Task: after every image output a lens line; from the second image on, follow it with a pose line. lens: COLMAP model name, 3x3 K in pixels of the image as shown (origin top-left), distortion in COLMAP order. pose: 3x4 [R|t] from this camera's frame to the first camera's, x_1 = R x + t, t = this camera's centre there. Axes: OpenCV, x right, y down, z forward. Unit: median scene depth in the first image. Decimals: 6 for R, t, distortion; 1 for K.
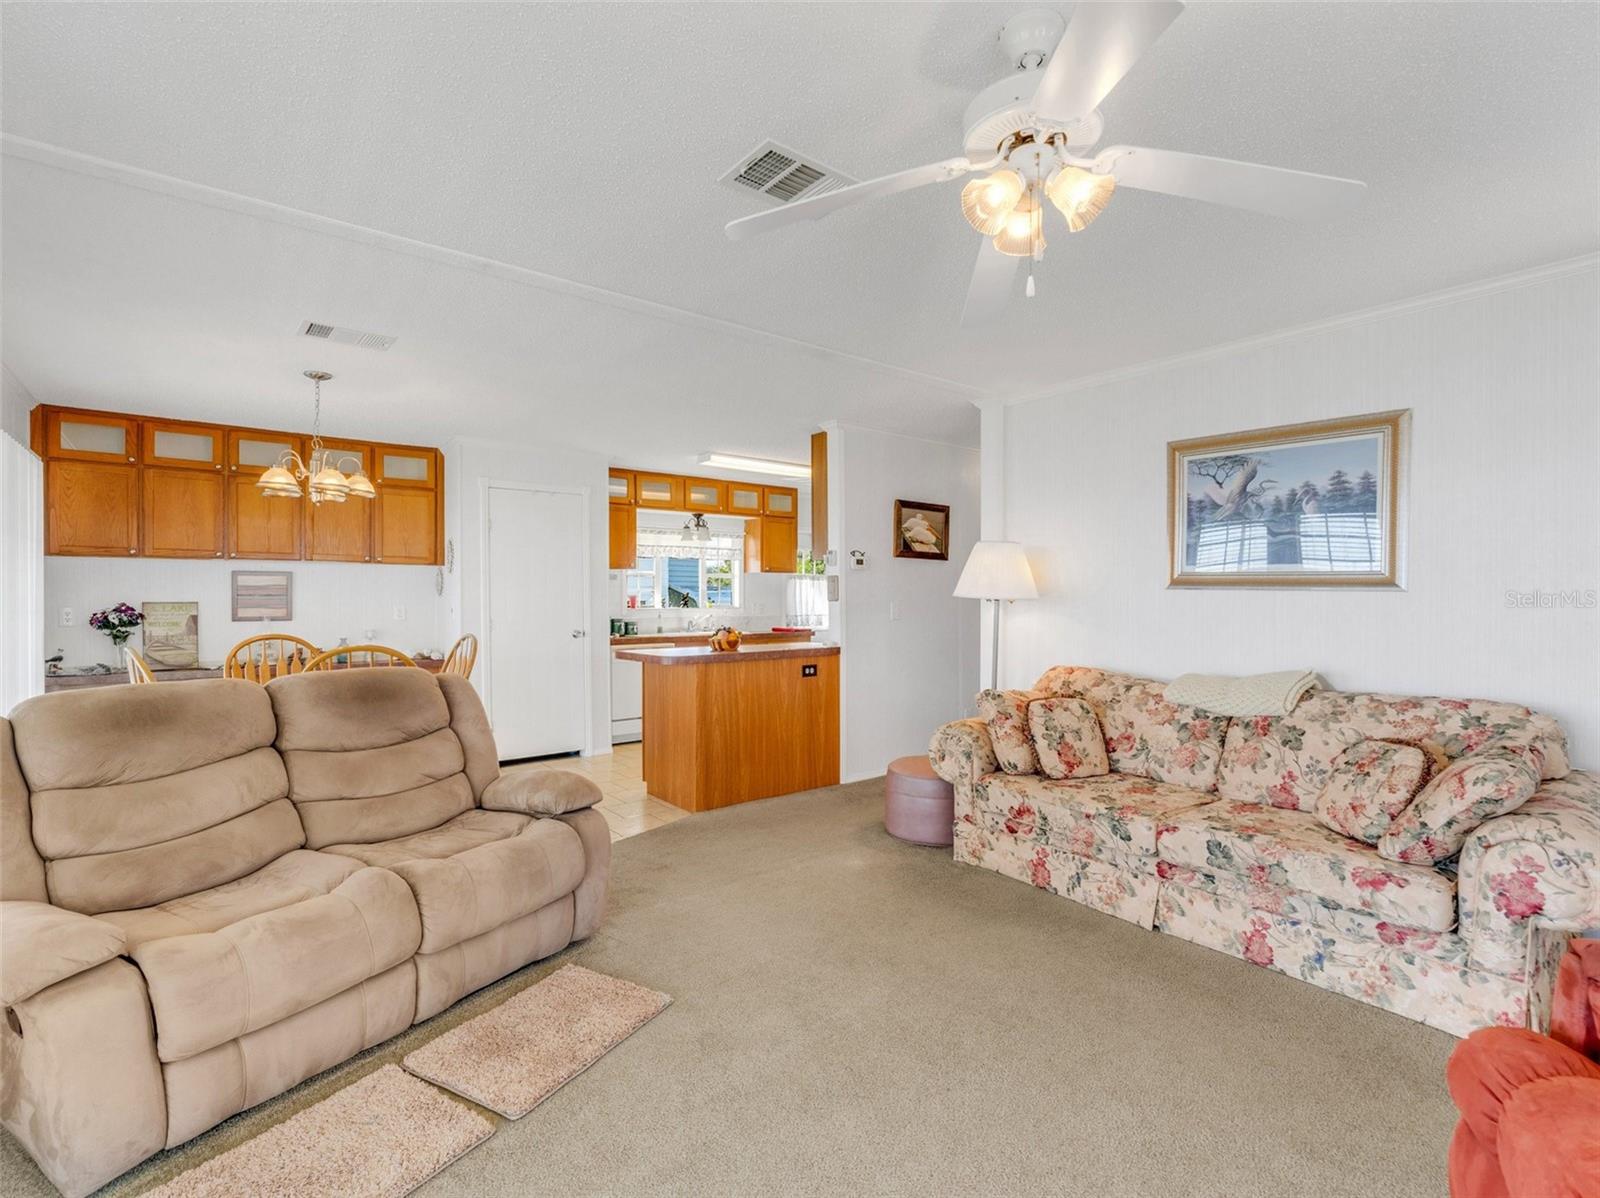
lens RADIAL K [[762.3, 0, 805.3], [0, 762.3, 608.2], [0, 0, 1]] dist [0.001185, -0.000713]
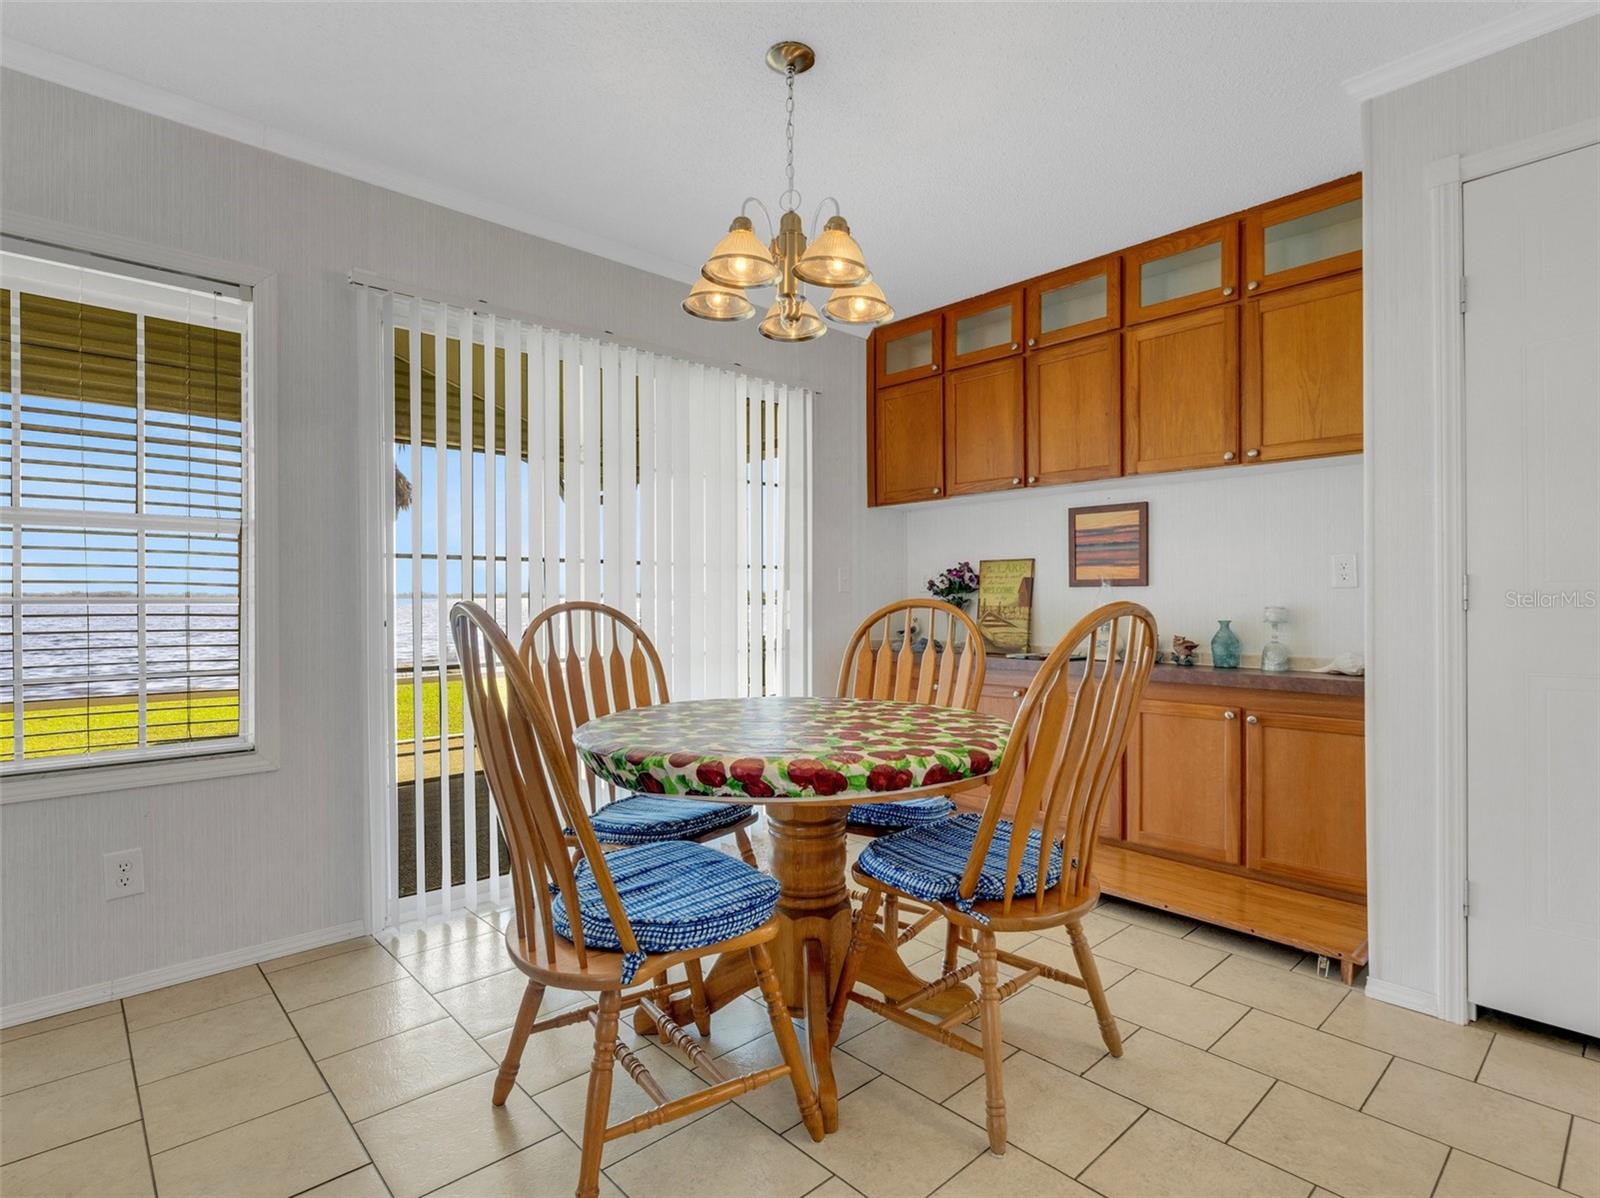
lens RADIAL K [[811.3, 0, 802.9], [0, 811.3, 604.2], [0, 0, 1]] dist [-0.004384, -0.000695]
pose [[0.086673, 0.008057, -0.996204, -0.089477], [-0.008176, 0.999939, 0.007375, 0.029876], [0.996203, 0.007505, 0.086734, 0.743958]]
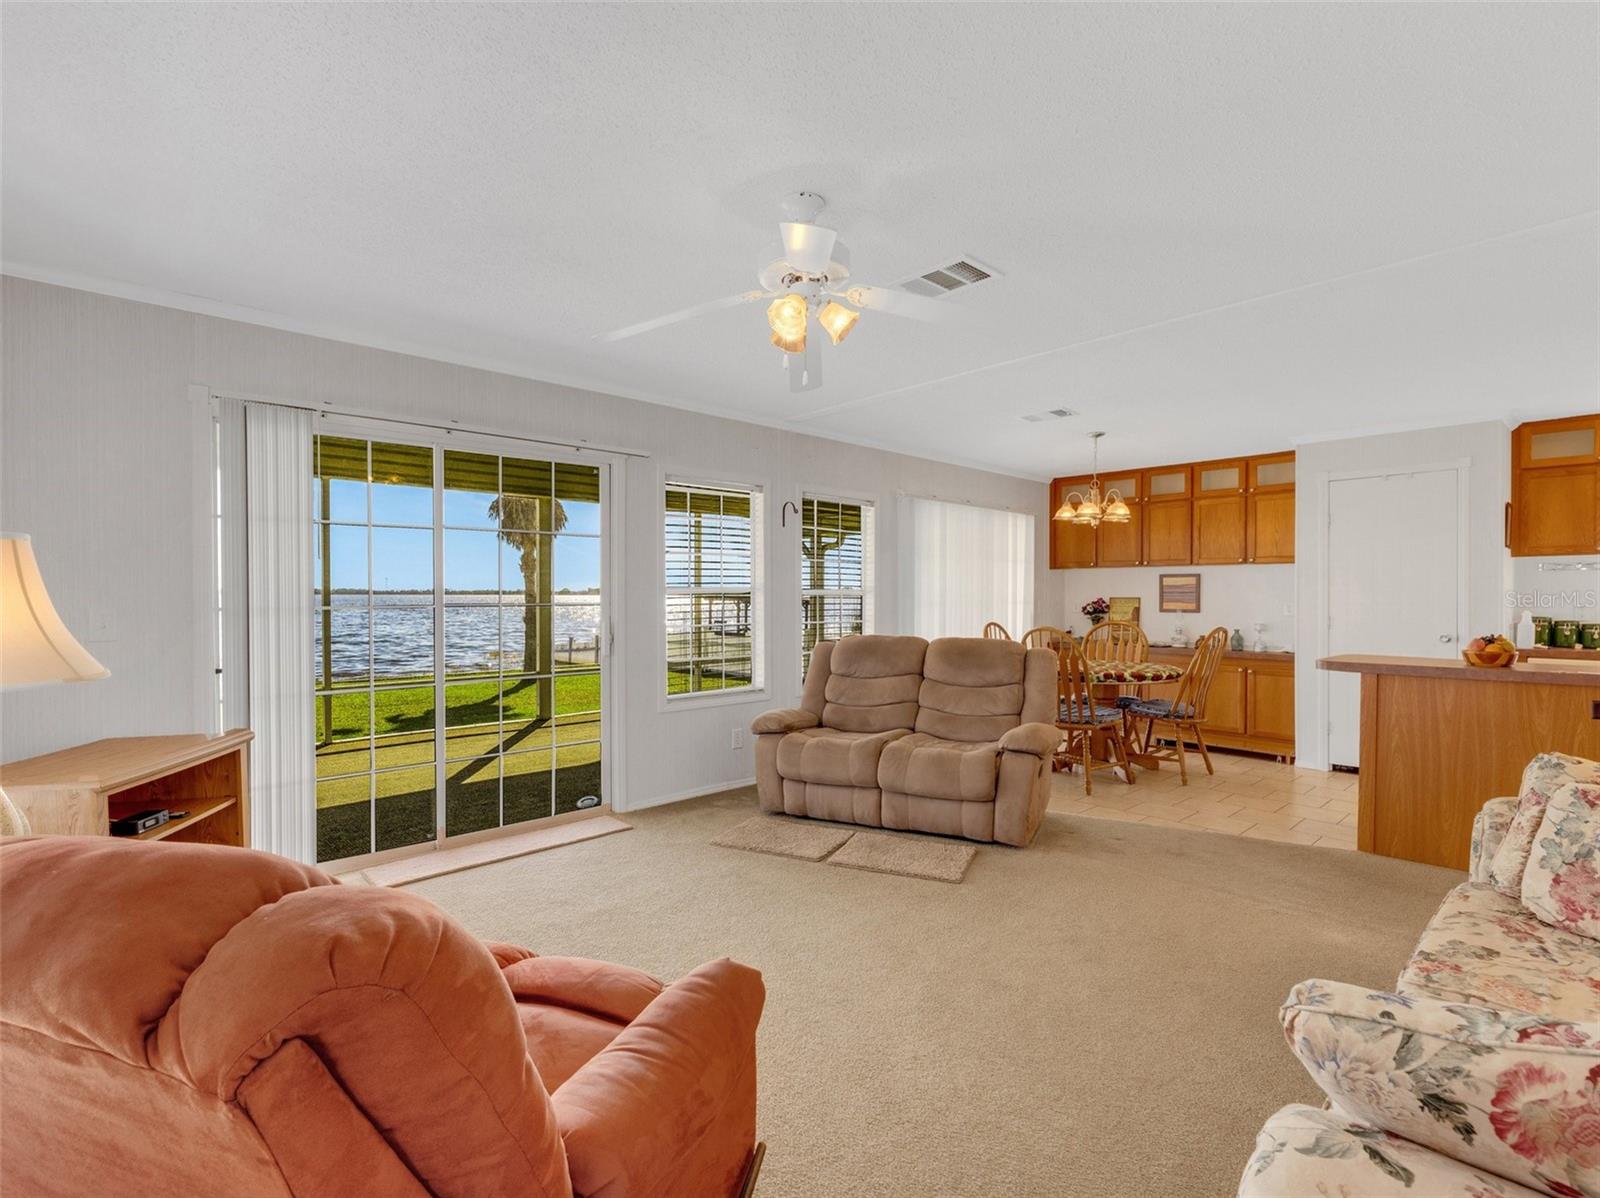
lens RADIAL K [[762.3, 0, 810.9], [0, 762.3, 601.4], [0, 0, 1]] dist [0.001185, -0.000713]
pose [[0.100298, 0.009354, -0.994914, 0.540548], [-0.014382, 0.999865, 0.007951, -0.003715], [0.994854, 0.013512, 0.100419, 0.266325]]
